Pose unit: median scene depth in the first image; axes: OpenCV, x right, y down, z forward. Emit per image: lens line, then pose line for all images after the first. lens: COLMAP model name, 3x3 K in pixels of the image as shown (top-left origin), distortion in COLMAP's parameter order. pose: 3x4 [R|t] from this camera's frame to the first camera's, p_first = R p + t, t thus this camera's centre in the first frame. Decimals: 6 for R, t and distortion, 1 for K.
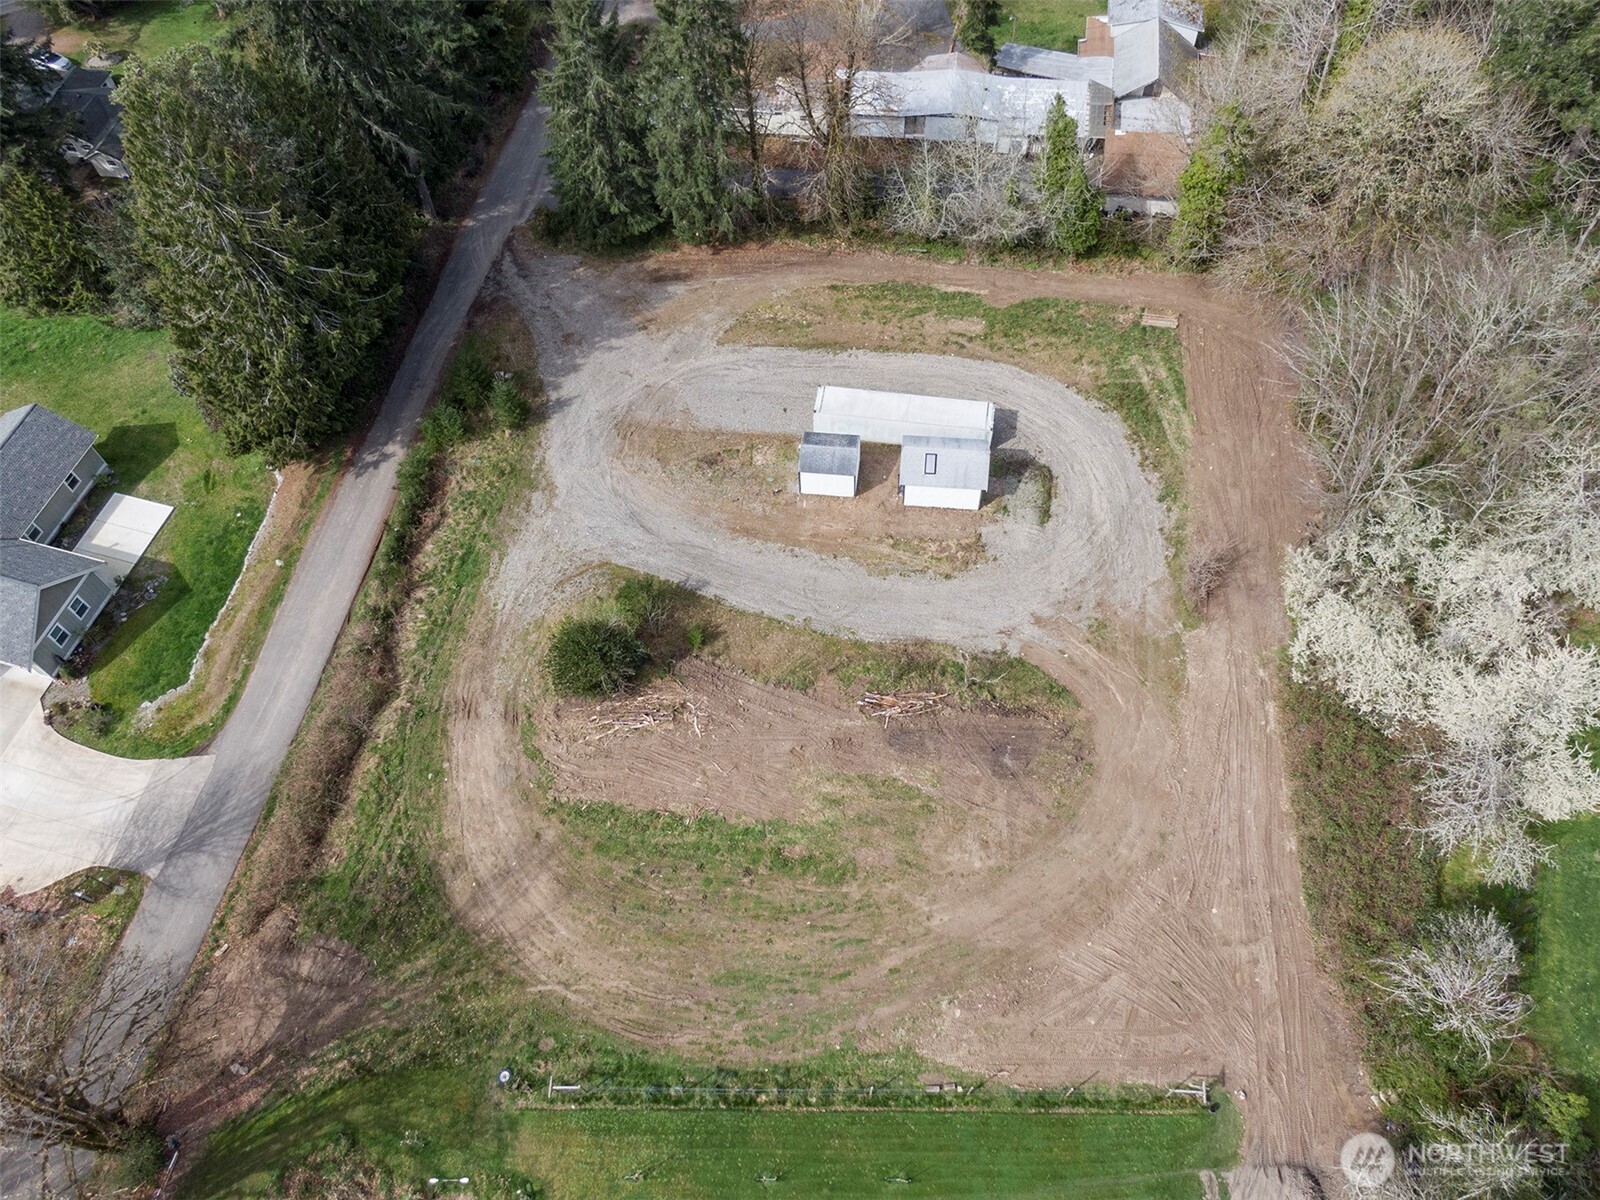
lens RADIAL K [[1187.8, 0, 795.4], [0, 1187.8, 581.5], [0, 0, 1]] dist [0.041086, -0.067319]
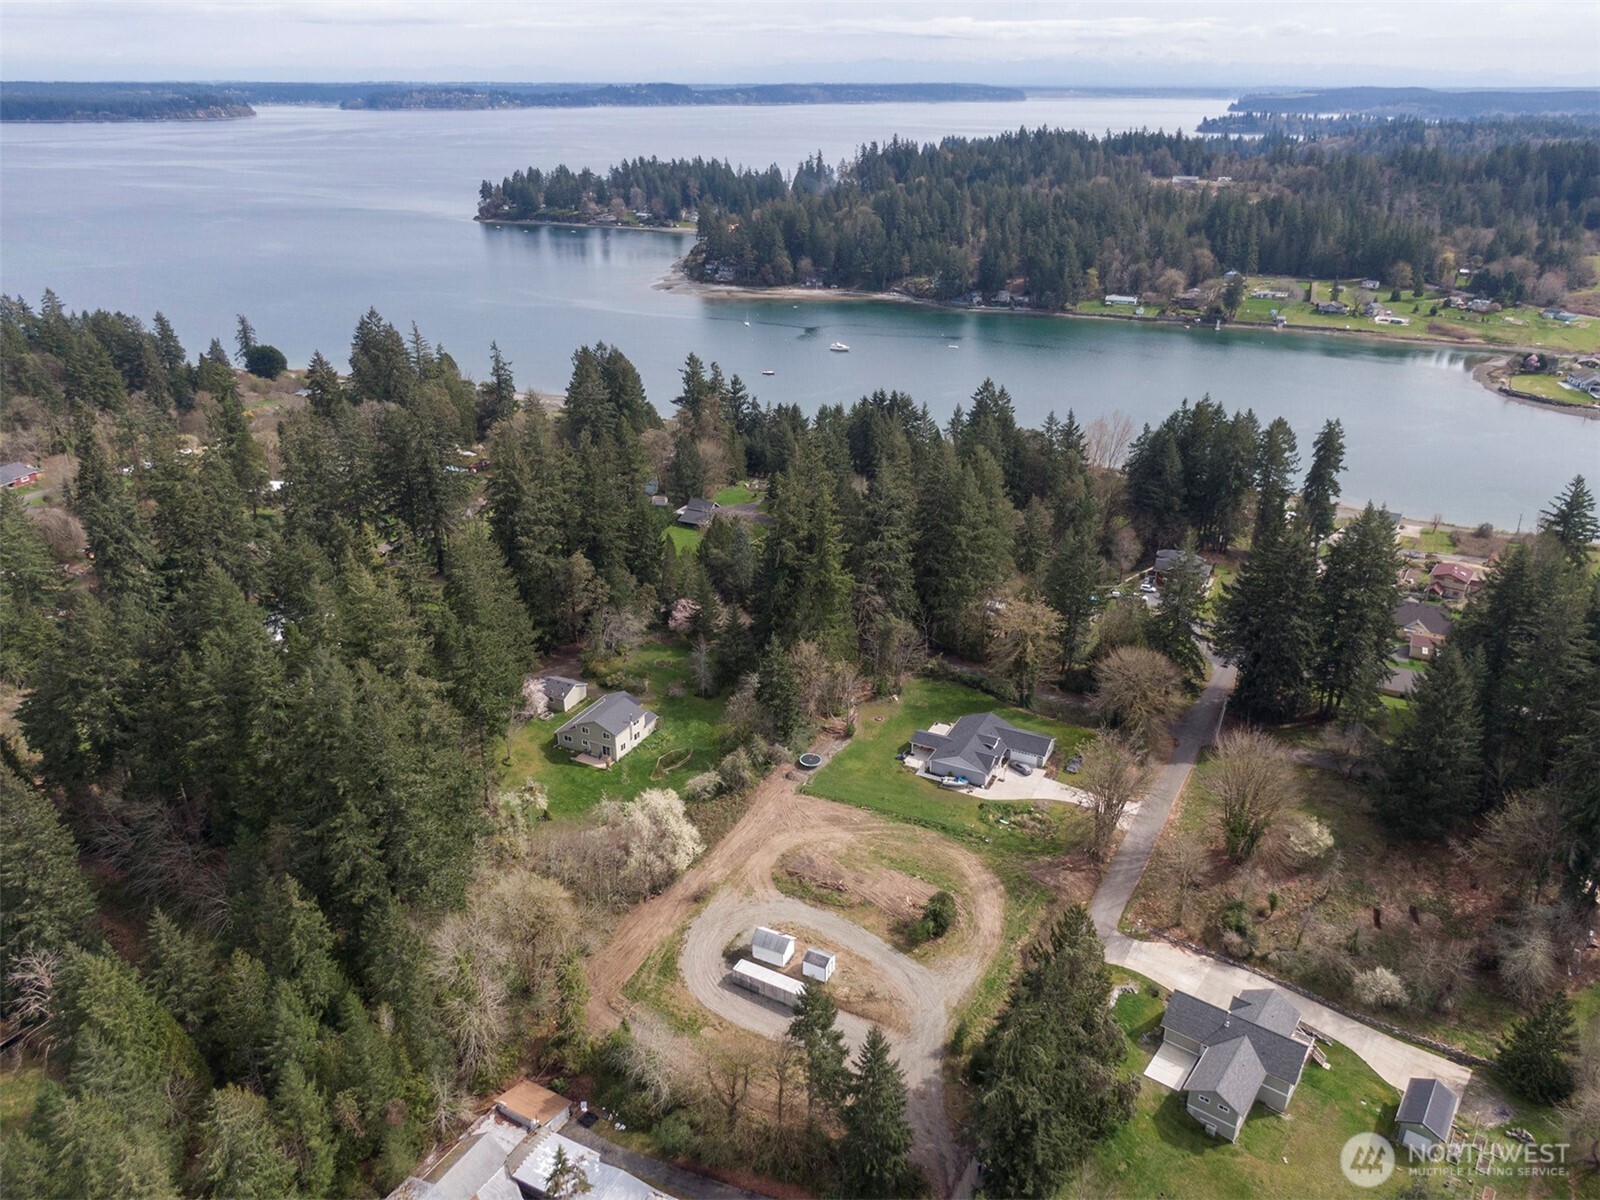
lens RADIAL K [[1188.7, 0, 801.7], [0, 1188.7, 598.3], [0, 0, 1]] dist [0.047580, -0.073191]
pose [[-0.938484, -0.111770, 0.326734, -0.629184], [0.304791, 0.176664, 0.935891, -2.462085], [-0.162327, 0.977905, -0.131730, 0.690642]]
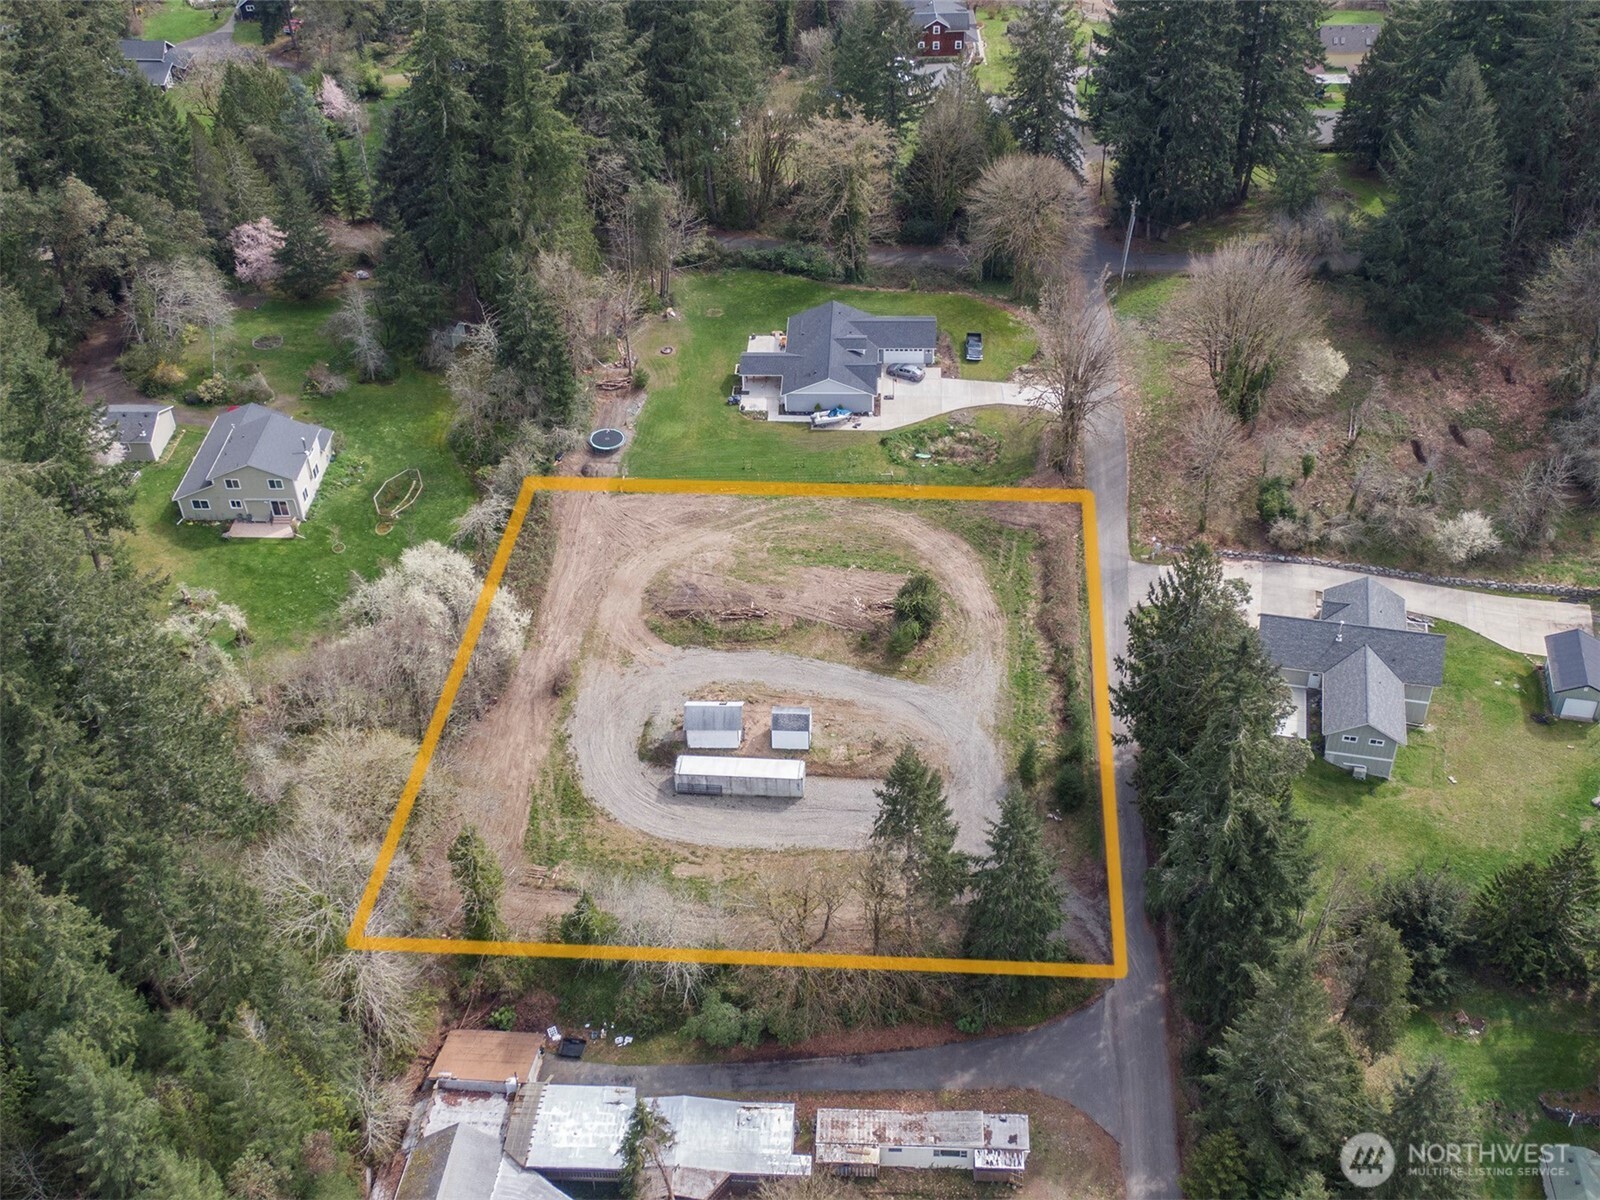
lens RADIAL K [[1750.5, 0, 823.7], [0, 1750.5, 616.0], [0, 0, 1]] dist [0.092650, -0.080873]
pose [[-0.996083, 0.084923, -0.024635, 0.033265], [-0.035093, -0.123948, 0.991668, -2.407521], [0.081162, 0.988648, 0.126443, 0.644090]]
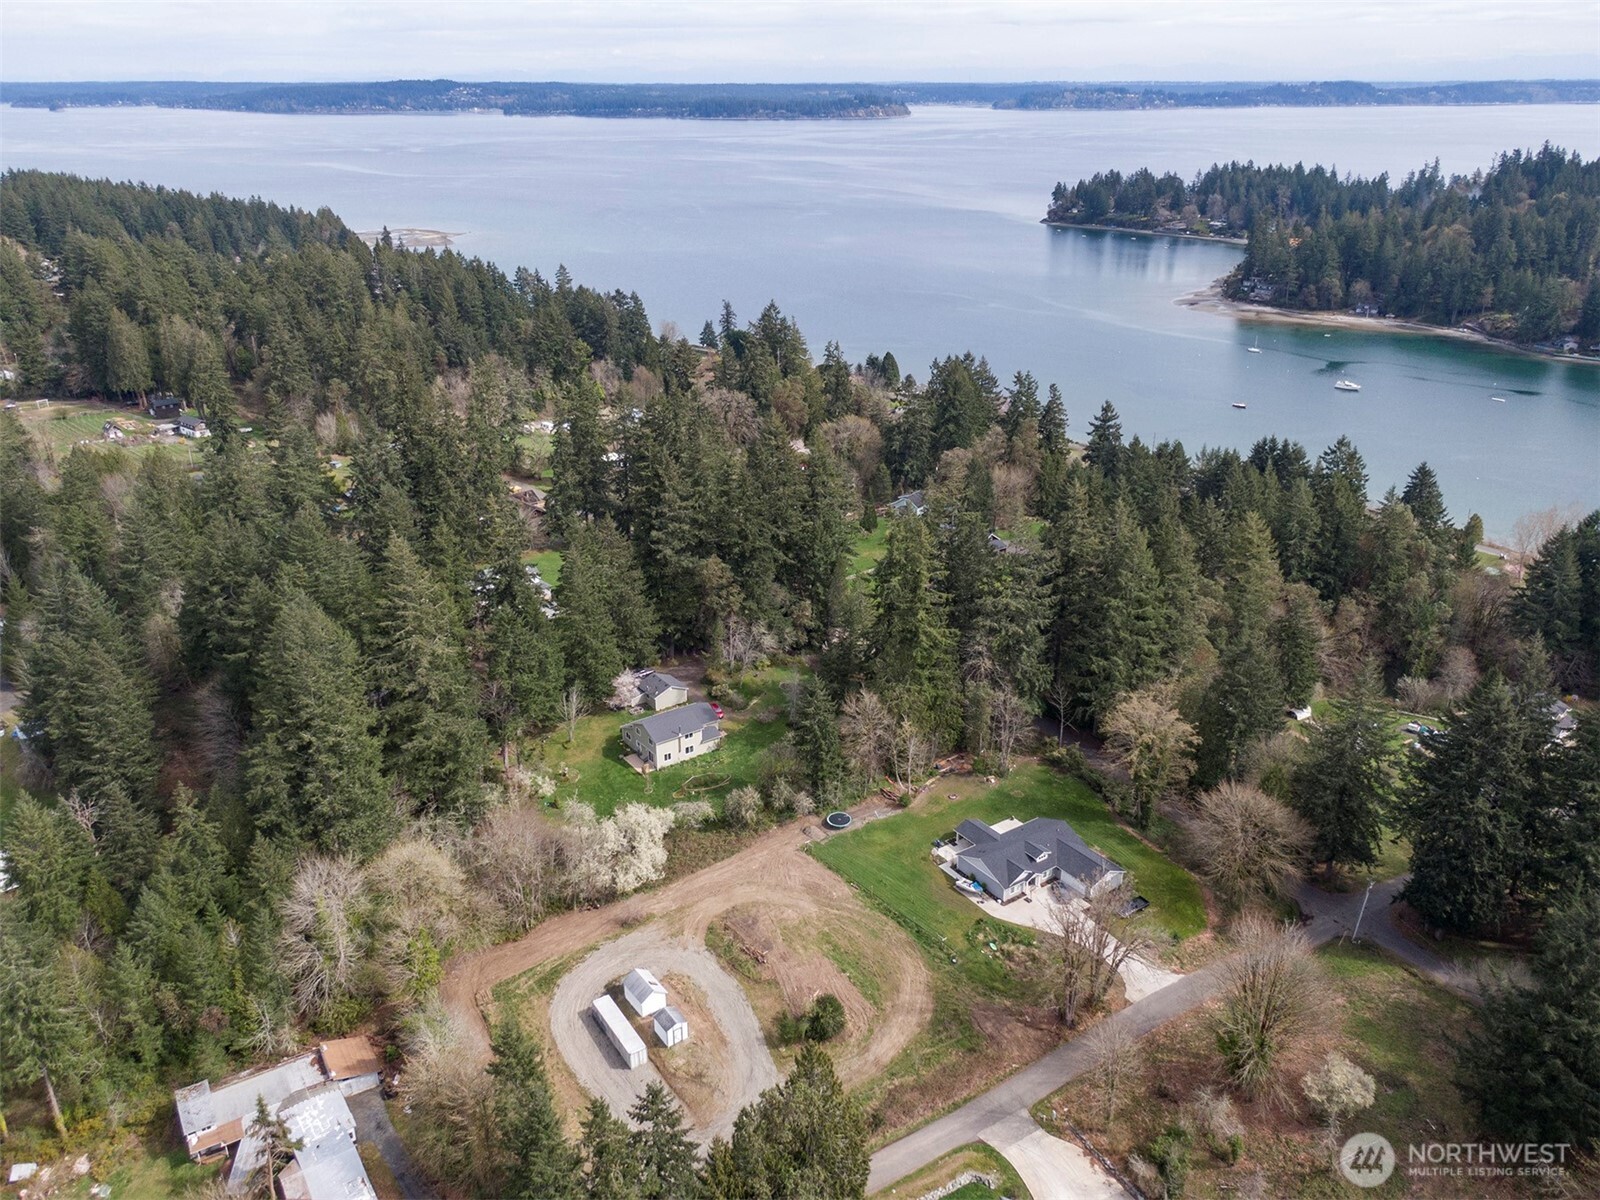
lens RADIAL K [[1244.1, 0, 799.3], [0, 1244.1, 596.3], [0, 0, 1]] dist [0.020125, -0.028738]
pose [[-0.661578, -0.256893, 0.704501, -1.537732], [0.646410, 0.280828, 0.709429, -1.804650], [-0.380090, 0.924739, -0.019731, 0.307212]]
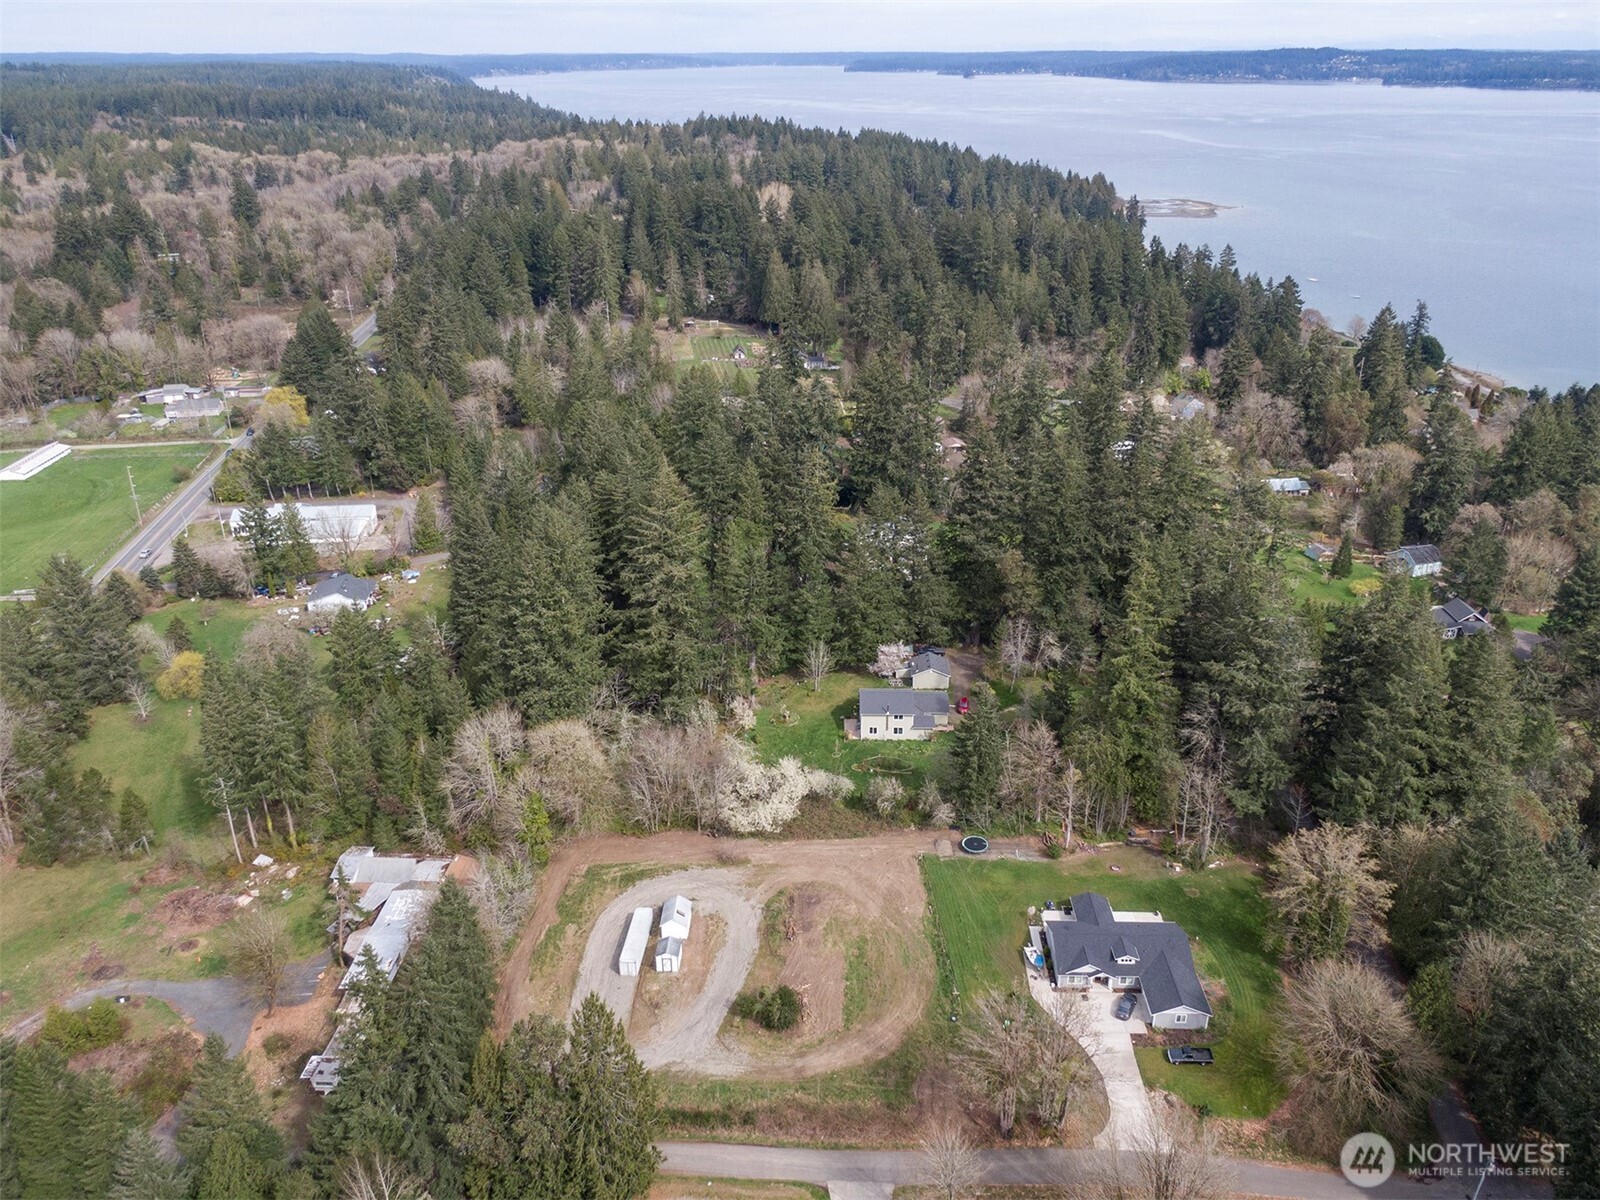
lens RADIAL K [[1225.4, 0, 799.7], [0, 1225.4, 600.8], [0, 0, 1]] dist [0.010909, -0.009431]
pose [[-0.081541, -0.377496, 0.922414, -1.948534], [0.848585, 0.459113, 0.262906, -0.841926], [-0.522738, 0.804184, 0.282901, -0.292182]]
